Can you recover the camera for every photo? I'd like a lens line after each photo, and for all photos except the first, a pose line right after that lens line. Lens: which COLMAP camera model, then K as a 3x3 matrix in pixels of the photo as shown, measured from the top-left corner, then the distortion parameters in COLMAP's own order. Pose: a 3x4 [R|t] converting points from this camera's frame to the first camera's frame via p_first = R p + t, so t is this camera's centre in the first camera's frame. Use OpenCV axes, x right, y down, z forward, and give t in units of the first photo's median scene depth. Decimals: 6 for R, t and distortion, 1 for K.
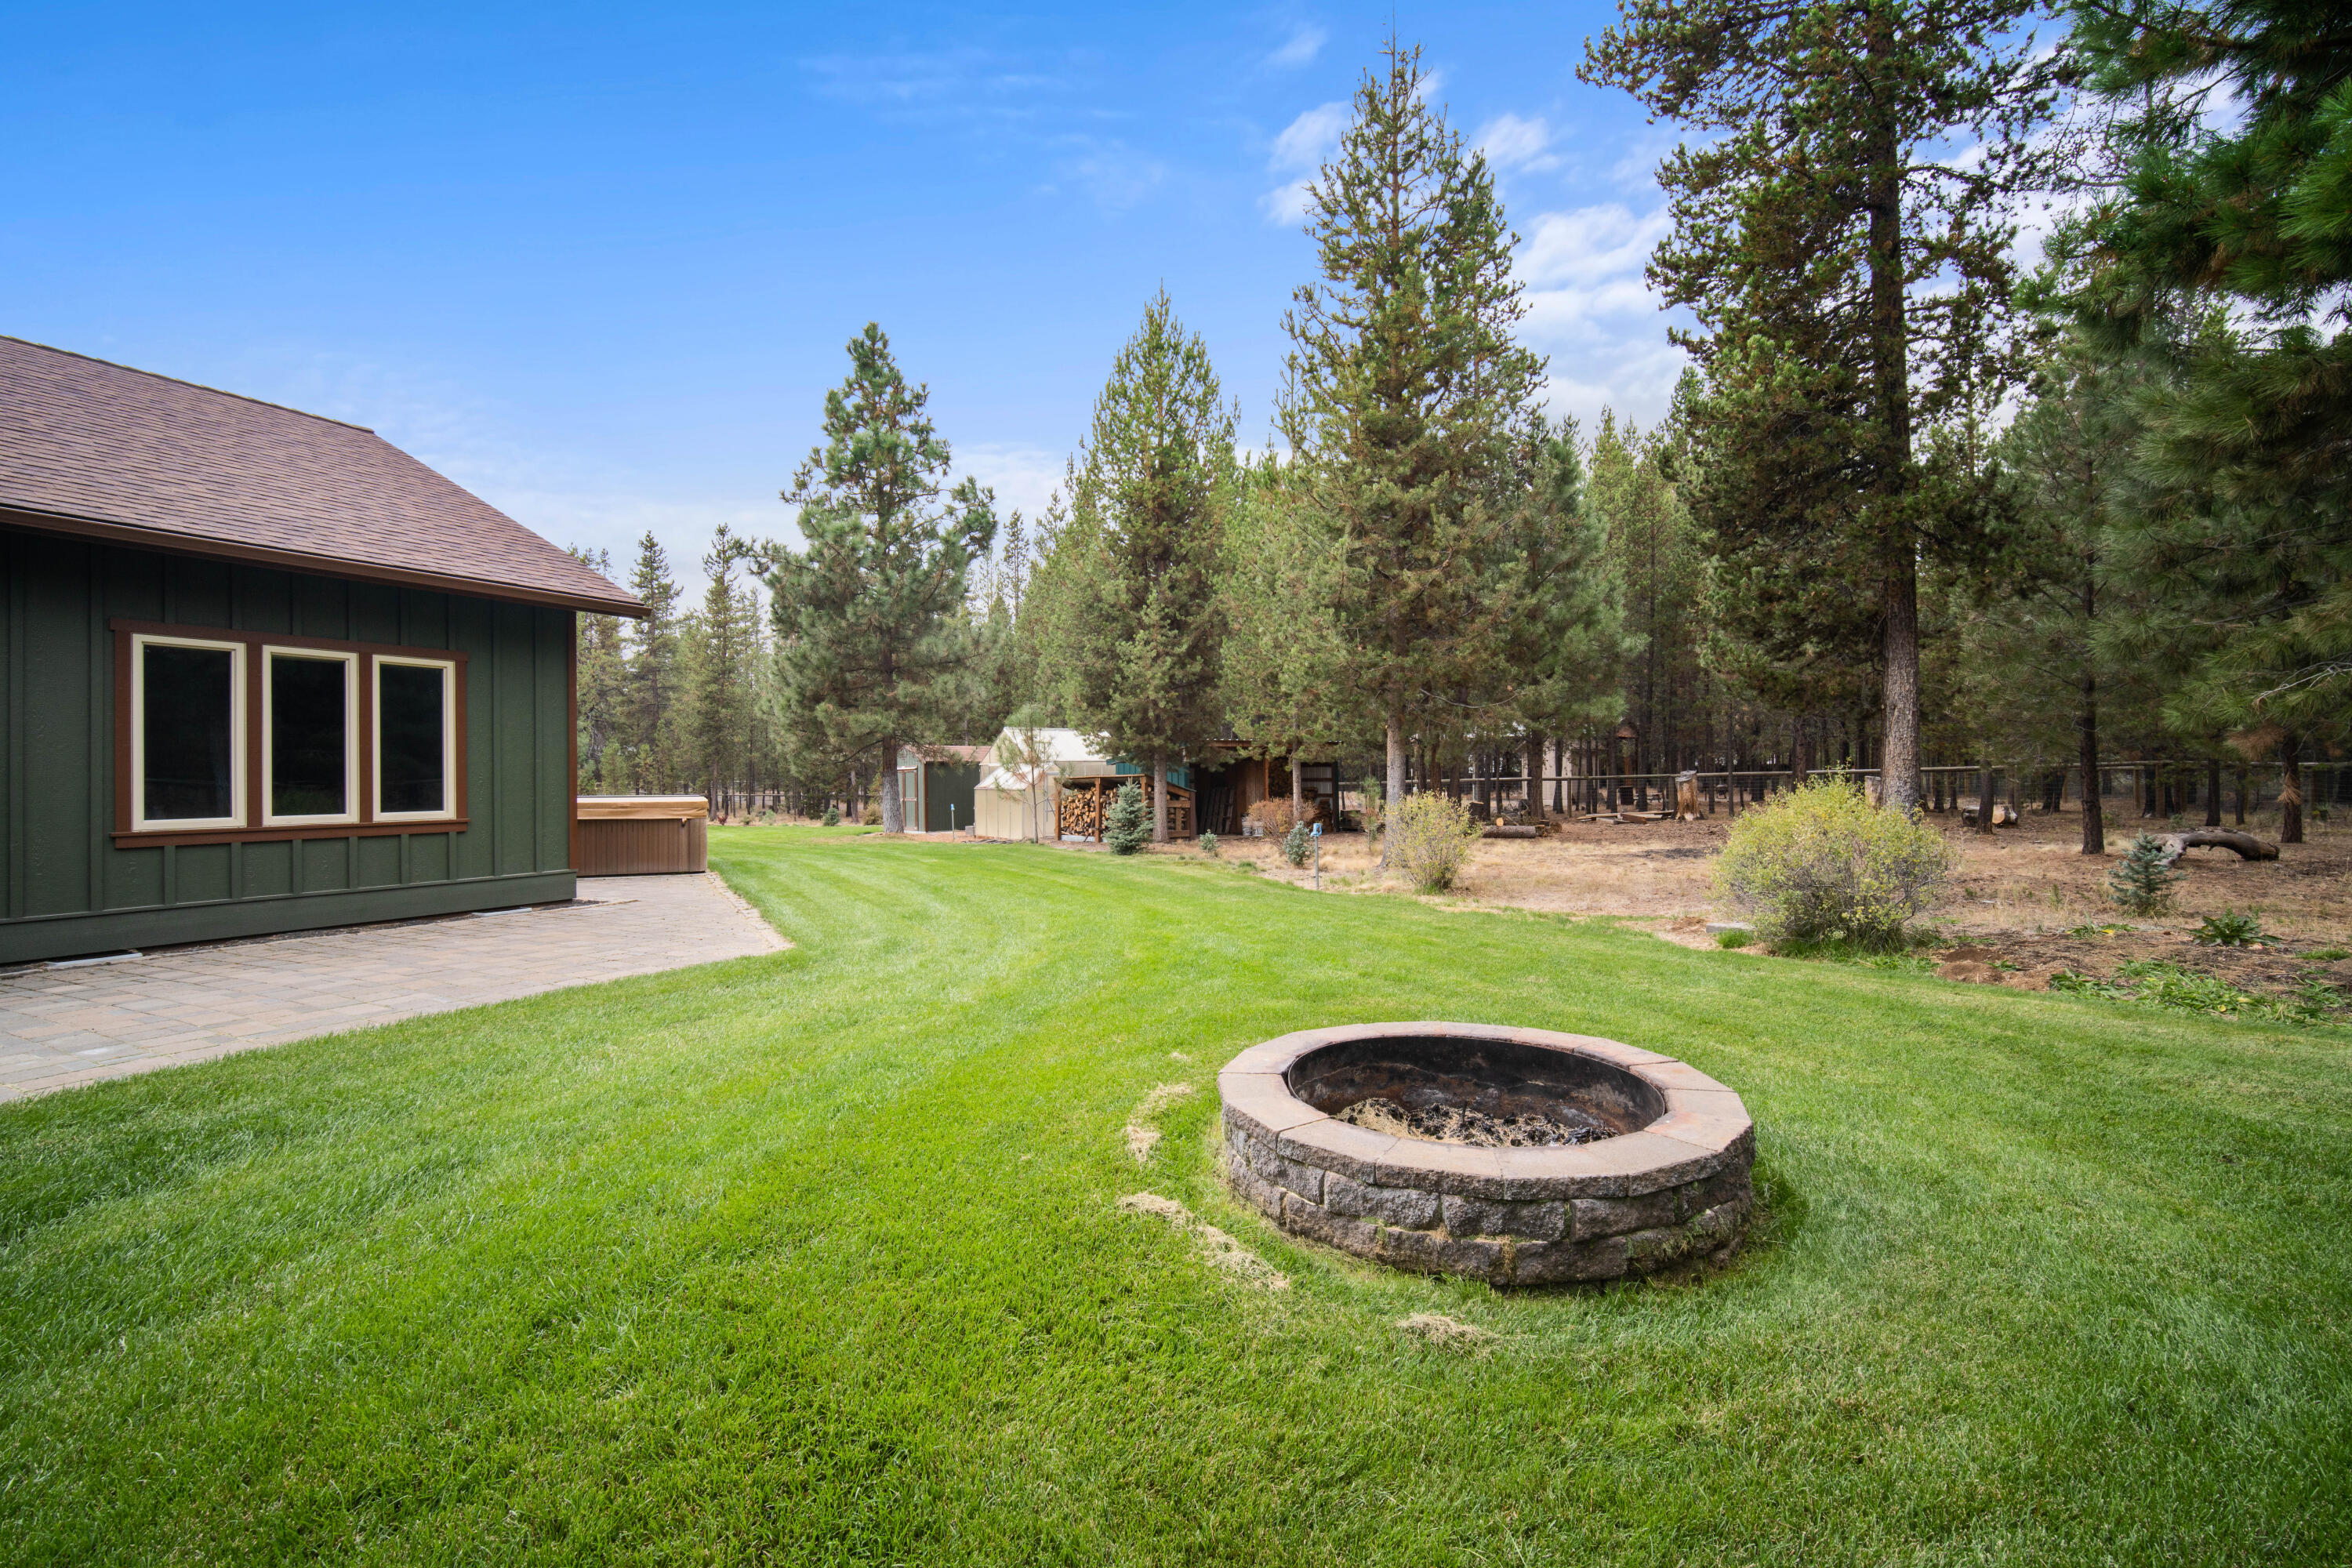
lens RADIAL K [[1060.1, 0, 1168.5], [0, 1060.1, 779.0], [0, 0, 1]] dist [-0.009389, 0.000317]
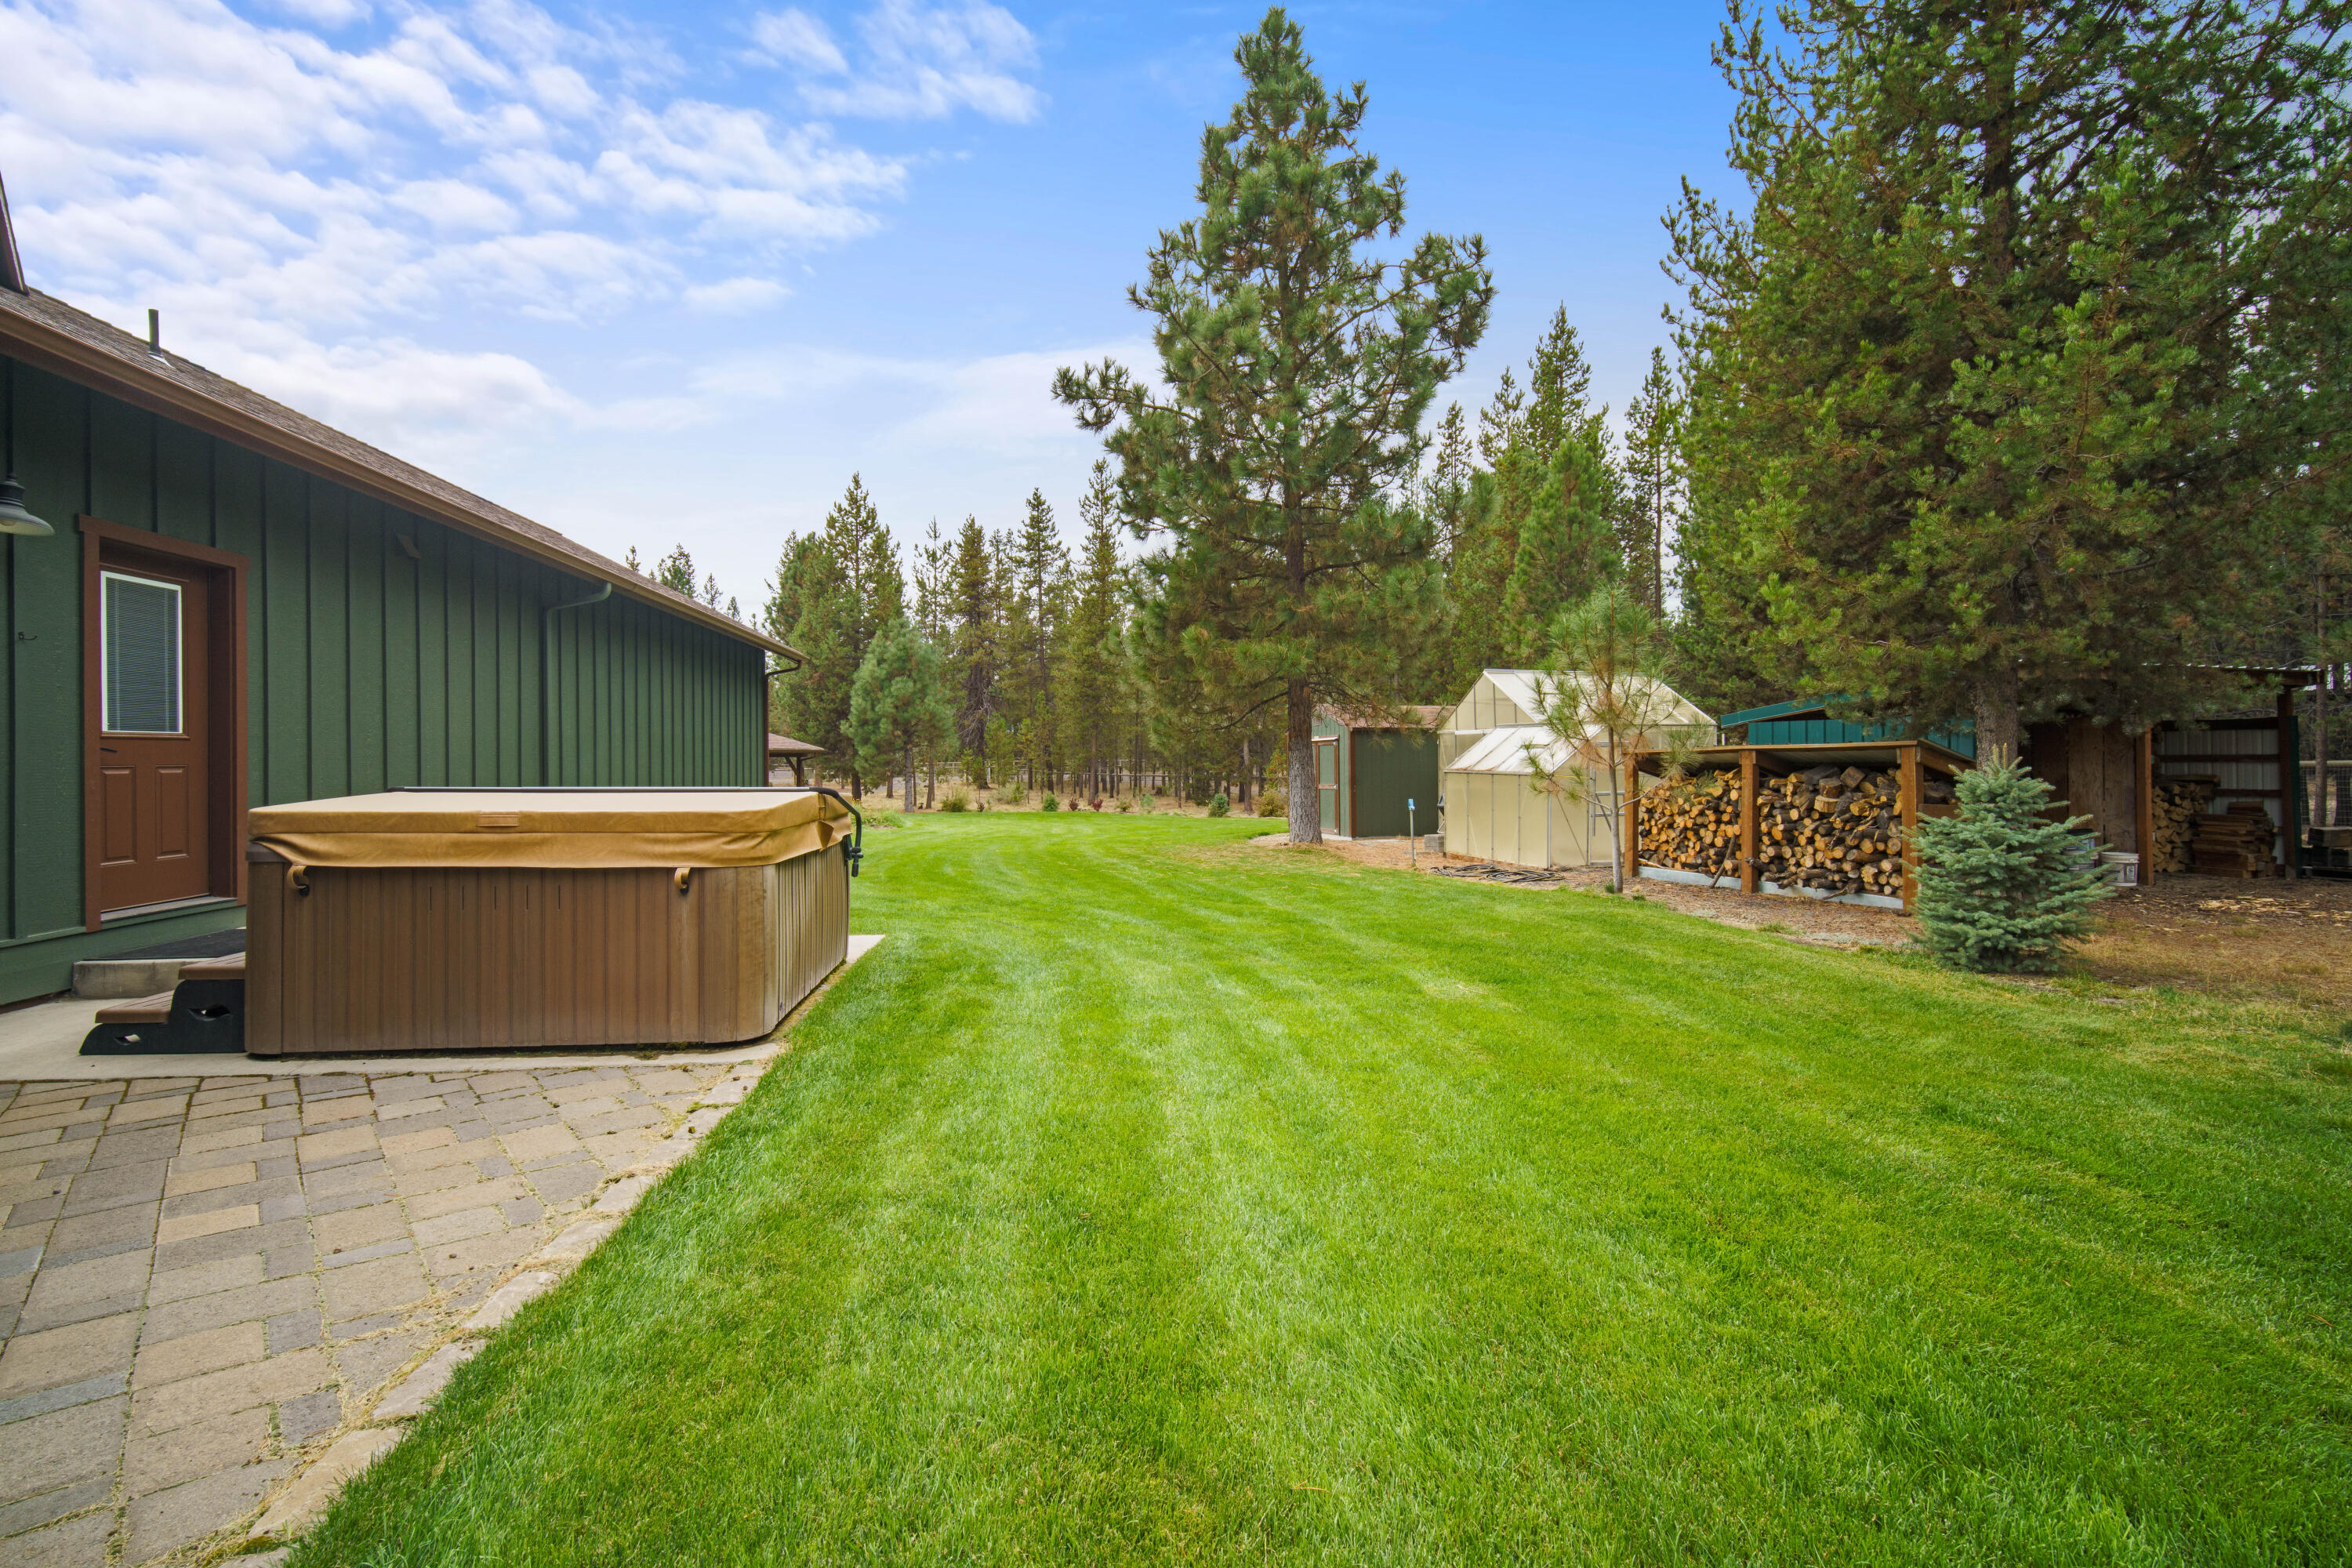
lens RADIAL K [[1126.3, 0, 1137.9], [0, 1126.3, 769.0], [0, 0, 1]] dist [0.015347, 0.000134]
pose [[0.925707, 0.005400, -0.378204, -0.110801], [-0.001469, 0.999942, 0.010680, 0.001500], [0.378240, -0.009331, 0.925661, 0.387355]]
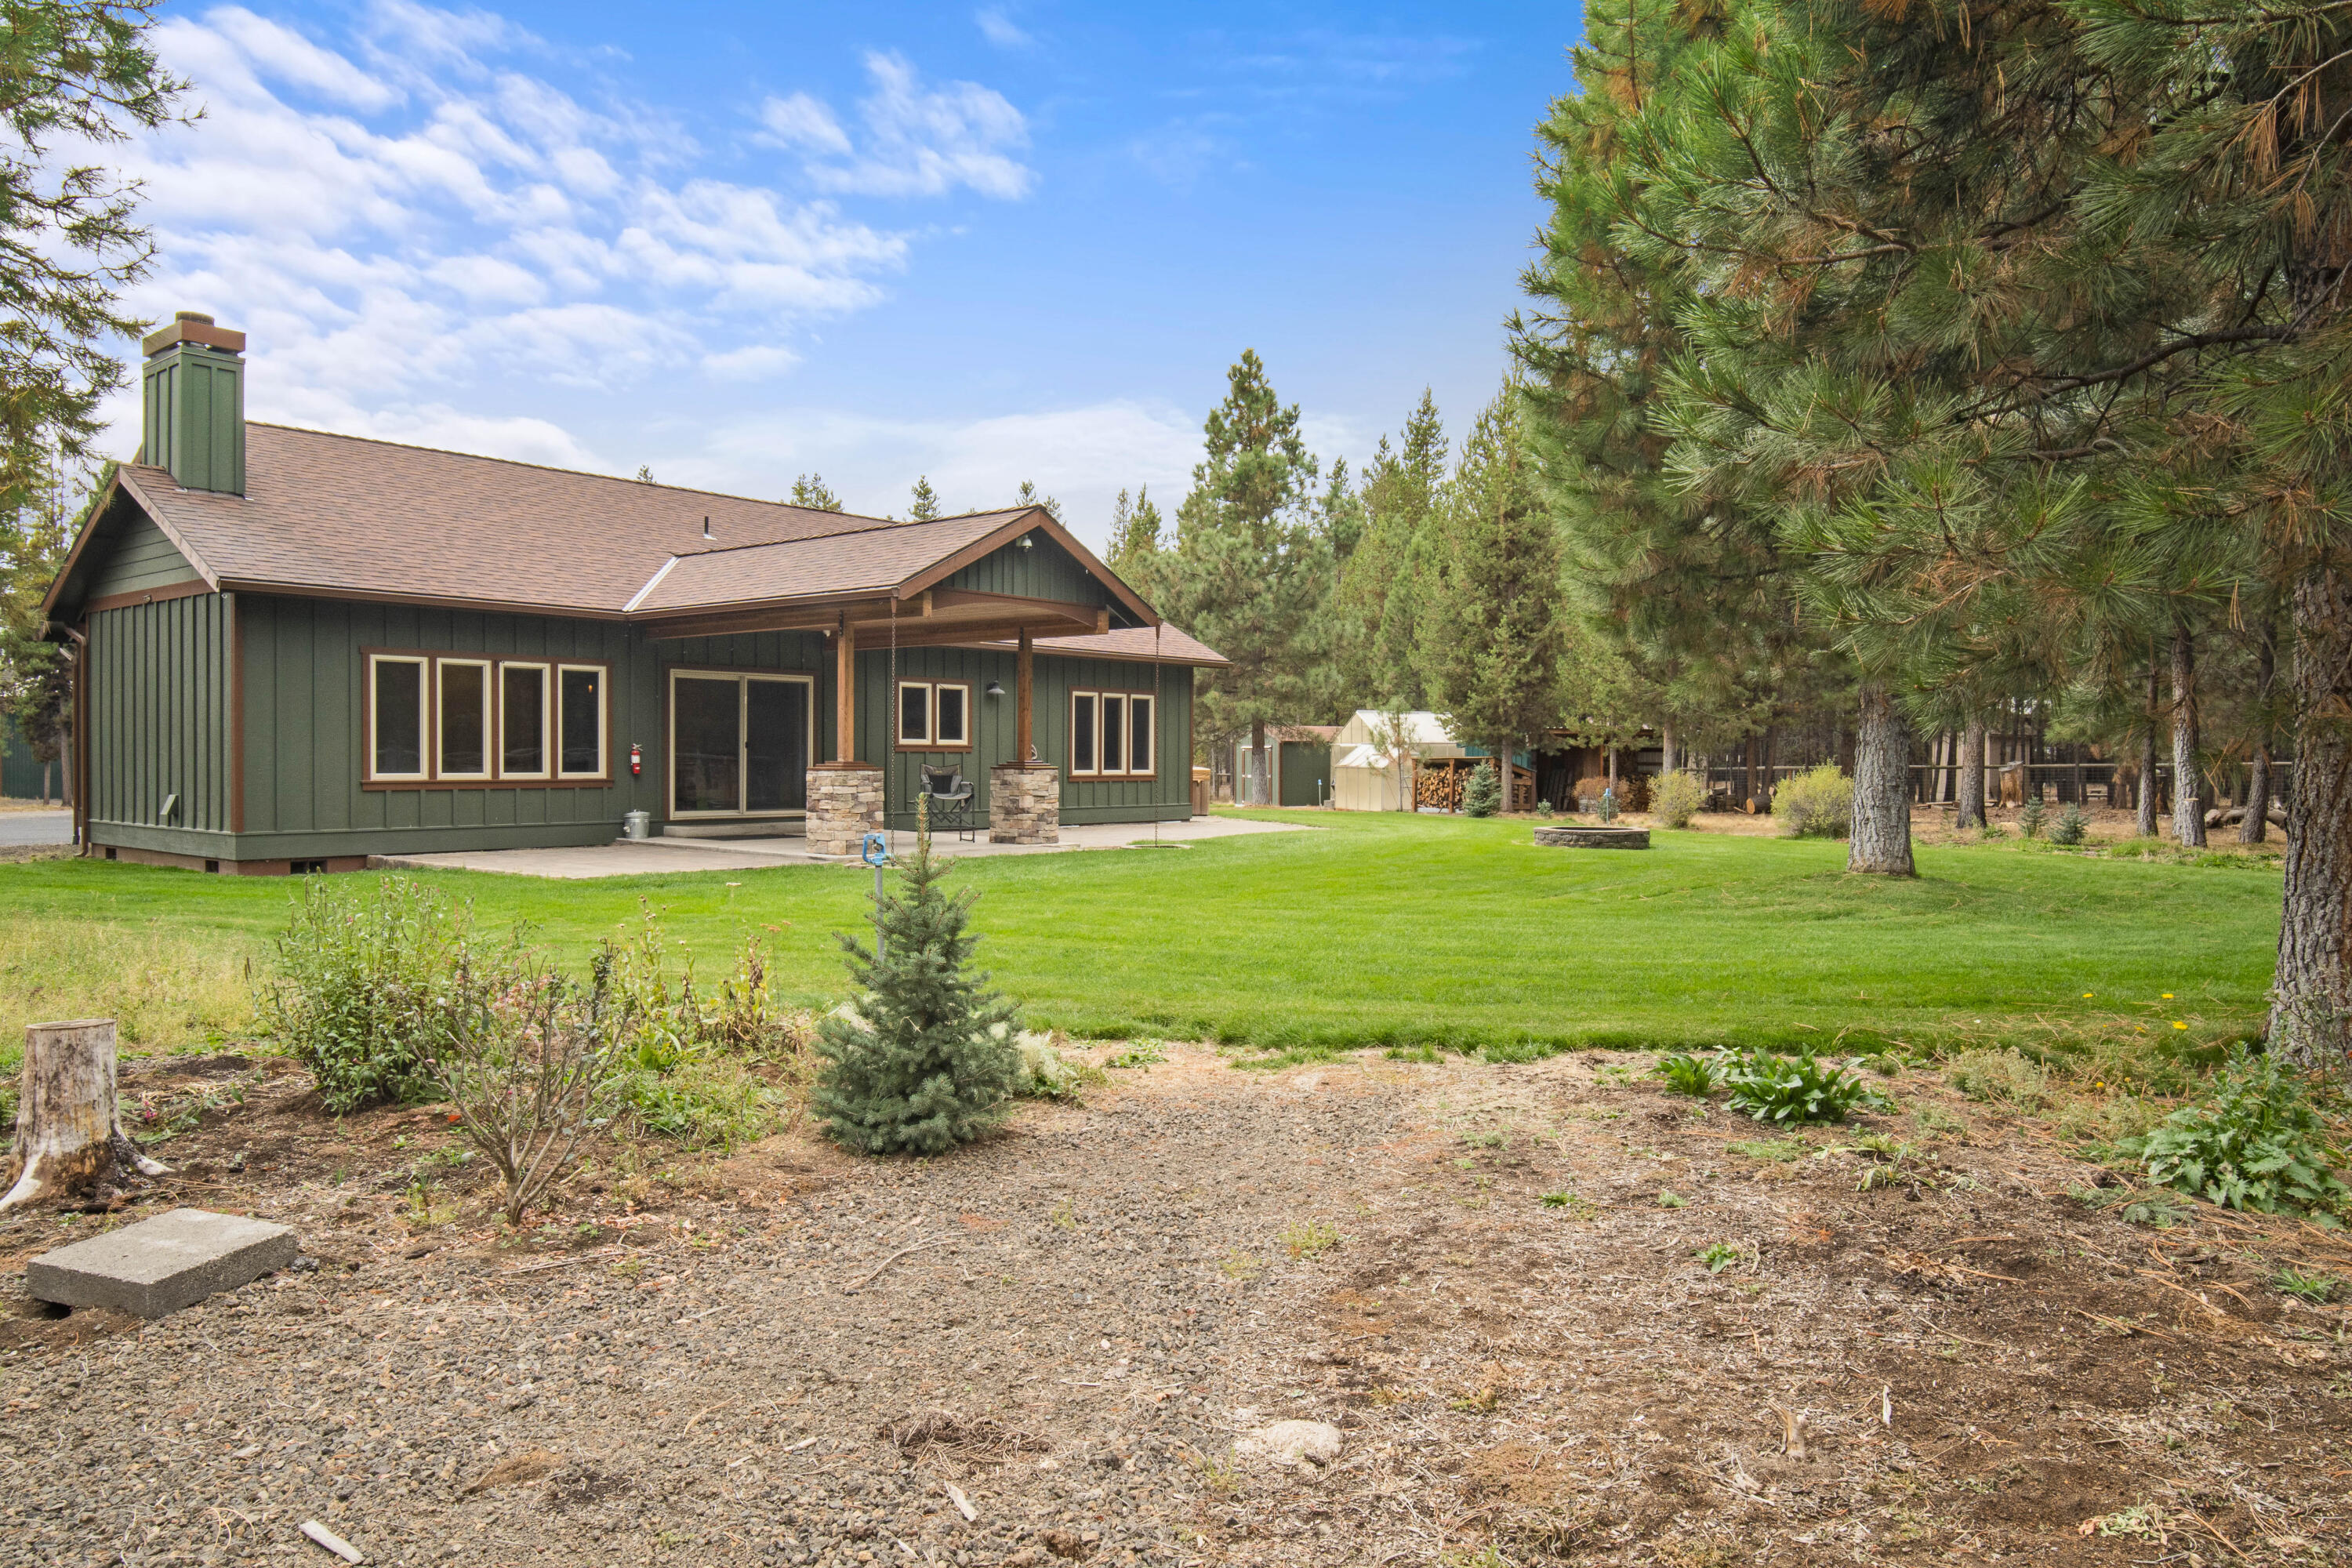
lens RADIAL K [[1470.6, 0, 1176.0], [0, 1470.6, 784.0], [0, 0, 1]] dist [-0.009221, -0.001690]
pose [[0.975385, 0.019077, -0.219684, -0.005314], [-0.015356, 0.999708, 0.018634, 0.000810], [0.219975, -0.014802, 0.975393, -0.583269]]
